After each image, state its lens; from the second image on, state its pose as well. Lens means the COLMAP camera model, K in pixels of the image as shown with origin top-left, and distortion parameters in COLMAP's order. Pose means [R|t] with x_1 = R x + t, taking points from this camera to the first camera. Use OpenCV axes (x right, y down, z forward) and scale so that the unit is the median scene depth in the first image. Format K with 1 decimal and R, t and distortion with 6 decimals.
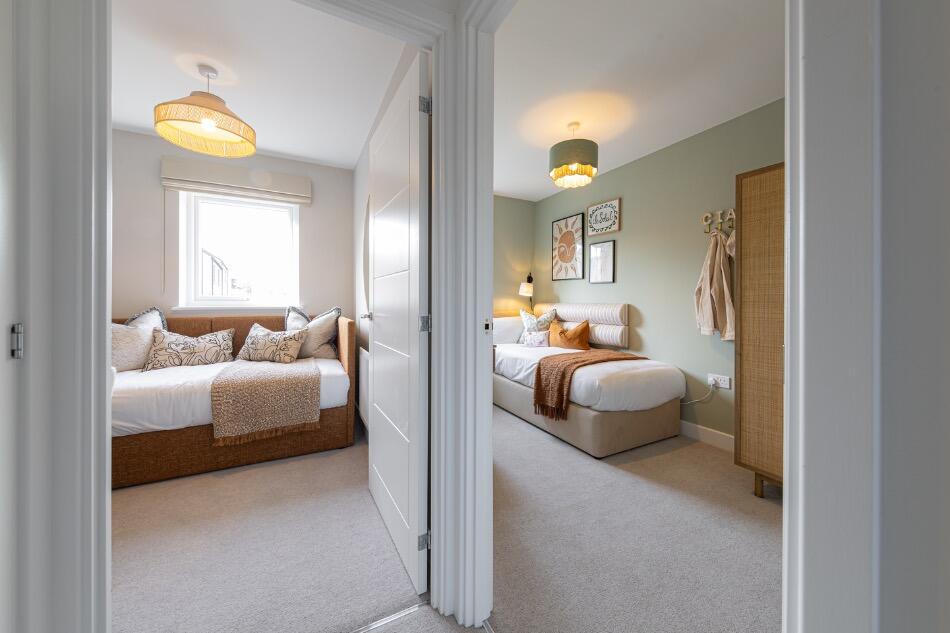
lens RADIAL K [[342.0, 0, 458.7], [0, 342.0, 301.4], [0, 0, 1]] dist [0.000770, 0.000035]
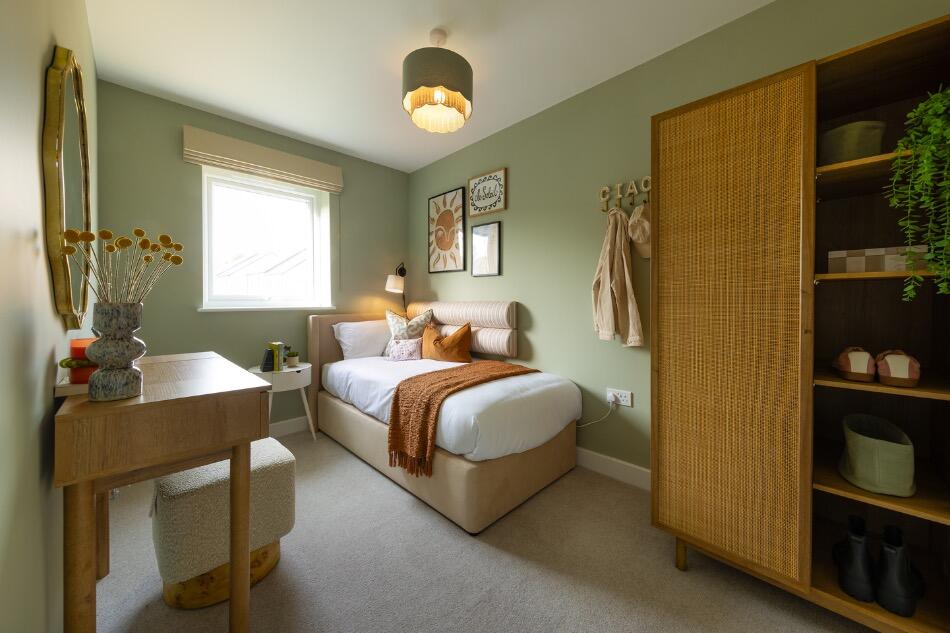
lens RADIAL K [[342.0, 0, 458.7], [0, 342.0, 301.4], [0, 0, 1]] dist [0.000770, 0.000035]
pose [[0.959945, -0.007177, 0.280098, 0.141319], [0.007152, 0.999974, 0.001111, 0.004624], [-0.280098, 0.000937, 0.959971, 0.267760]]
